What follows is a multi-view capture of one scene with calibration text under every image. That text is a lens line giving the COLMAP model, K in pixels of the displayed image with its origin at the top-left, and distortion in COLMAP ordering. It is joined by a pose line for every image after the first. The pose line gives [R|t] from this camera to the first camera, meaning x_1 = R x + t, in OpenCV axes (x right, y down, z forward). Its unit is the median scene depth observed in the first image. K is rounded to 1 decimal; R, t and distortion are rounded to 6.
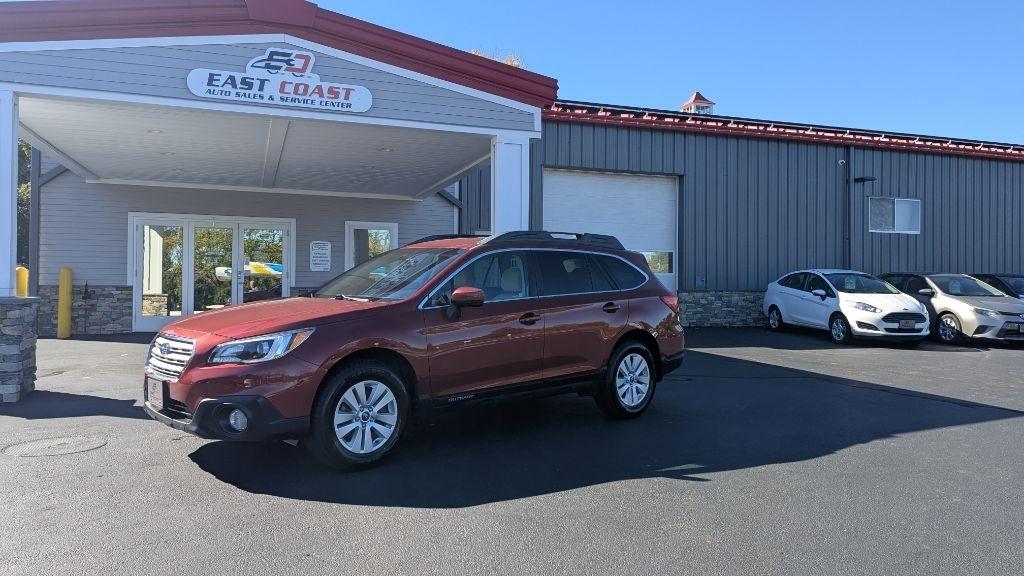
lens RADIAL K [[727.4, 0, 530.0], [0, 727.4, 282.0], [0, 0, 1]] dist [0.058163, -0.055608]
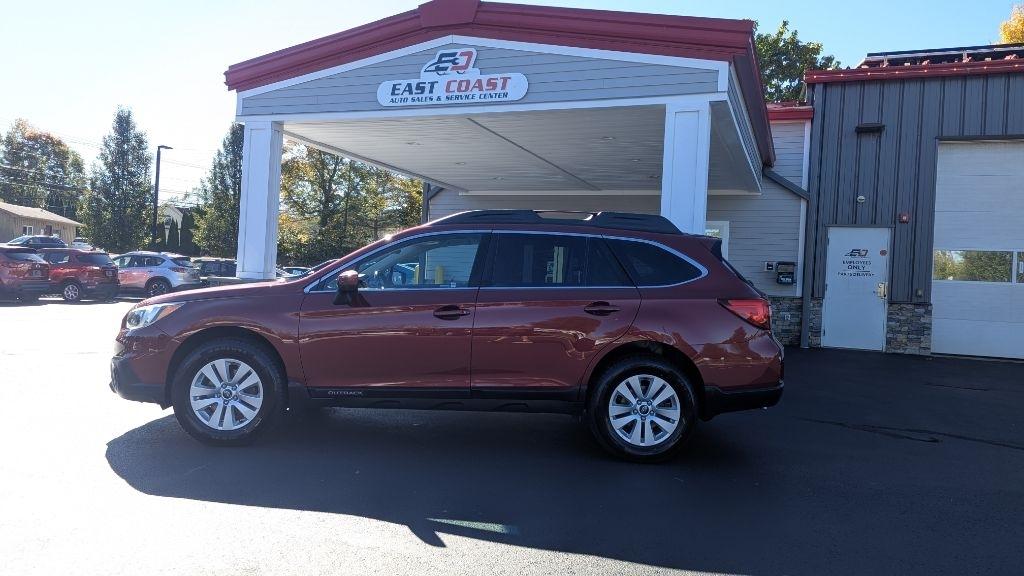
lens RADIAL K [[728.4, 0, 511.3], [0, 728.4, 283.1], [0, 0, 1]] dist [0.067986, -0.068470]
pose [[0.733906, 0.026884, -0.678718, 0.407116], [-0.037016, 0.999315, -0.000443, 0.009422], [0.678241, 0.025448, 0.734399, 0.282521]]
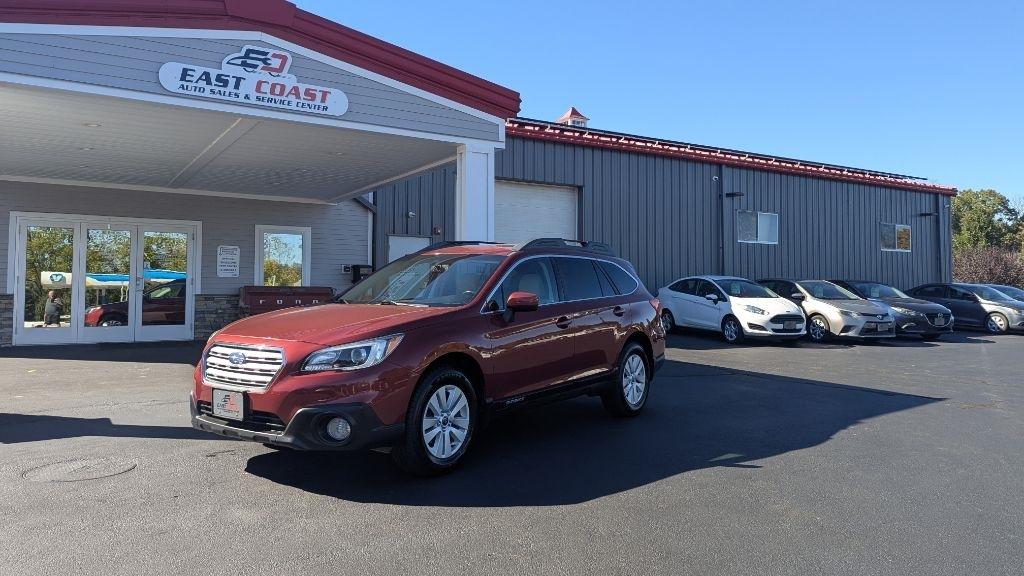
lens RADIAL K [[723.8, 0, 526.8], [0, 723.8, 265.6], [0, 0, 1]] dist [0.058130, -0.057410]
pose [[0.978083, 0.003723, 0.208183, -0.177208], [0.002808, 0.999513, -0.031068, 0.000744], [-0.208197, 0.030972, 0.977596, -0.004505]]
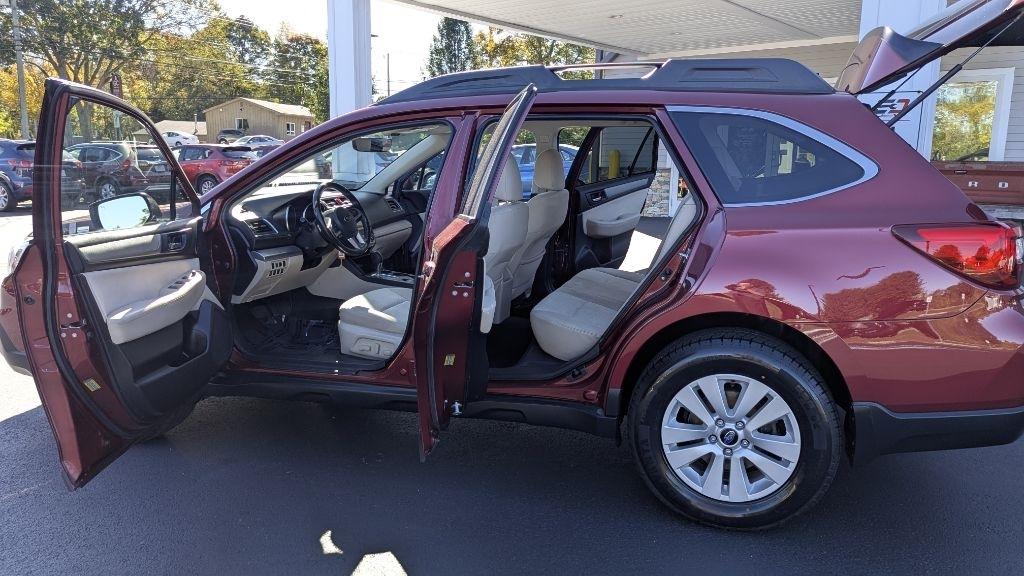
lens RADIAL K [[727.4, 0, 525.8], [0, 727.4, 291.9], [0, 0, 1]] dist [0.066273, -0.059305]
pose [[0.495966, 0.156668, -0.854092, 0.311011], [-0.001527, 0.983745, 0.179564, -0.010029], [0.868341, -0.087753, 0.488143, 0.549136]]
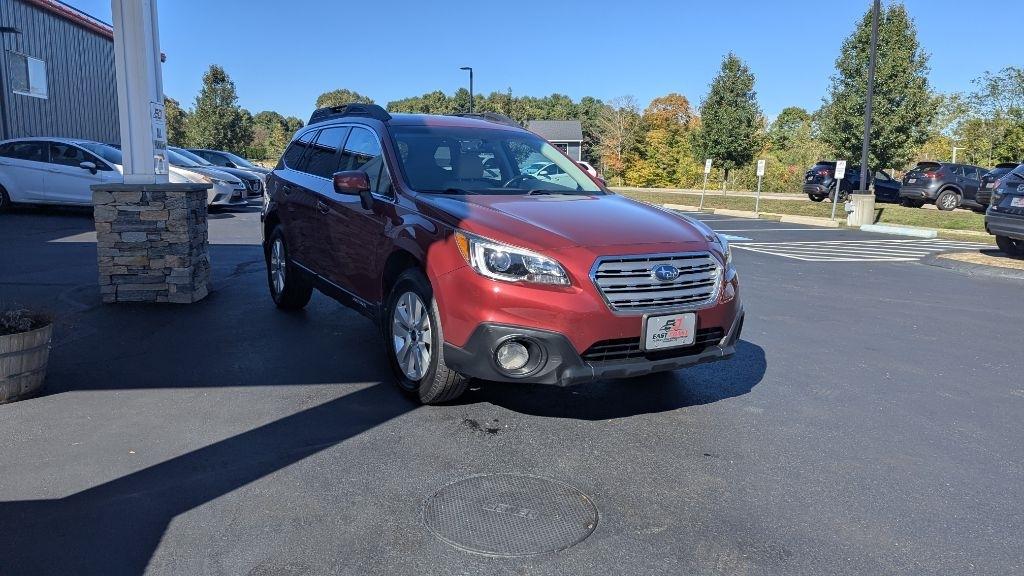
lens RADIAL K [[713.7, 0, 512.9], [0, 713.7, 268.1], [0, 0, 1]] dist [0.066810, -0.061642]
pose [[0.200138, -0.146661, 0.968729, -0.663598], [-0.017479, 0.988041, 0.153196, -0.010794], [-0.979612, -0.047593, 0.195181, 0.550669]]
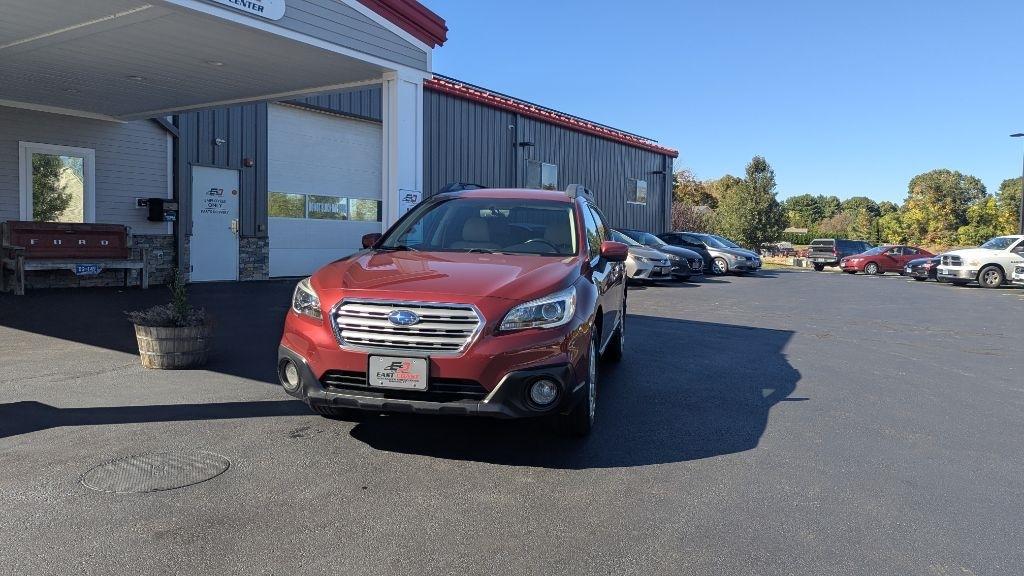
lens RADIAL K [[718.2, 0, 540.4], [0, 718.2, 271.4], [0, 0, 1]] dist [0.060108, -0.060580]
pose [[0.804377, -0.017889, 0.593849, -0.456383], [-0.017097, 0.998436, 0.053235, -0.001680], [-0.593873, -0.052974, 0.802813, 0.157679]]
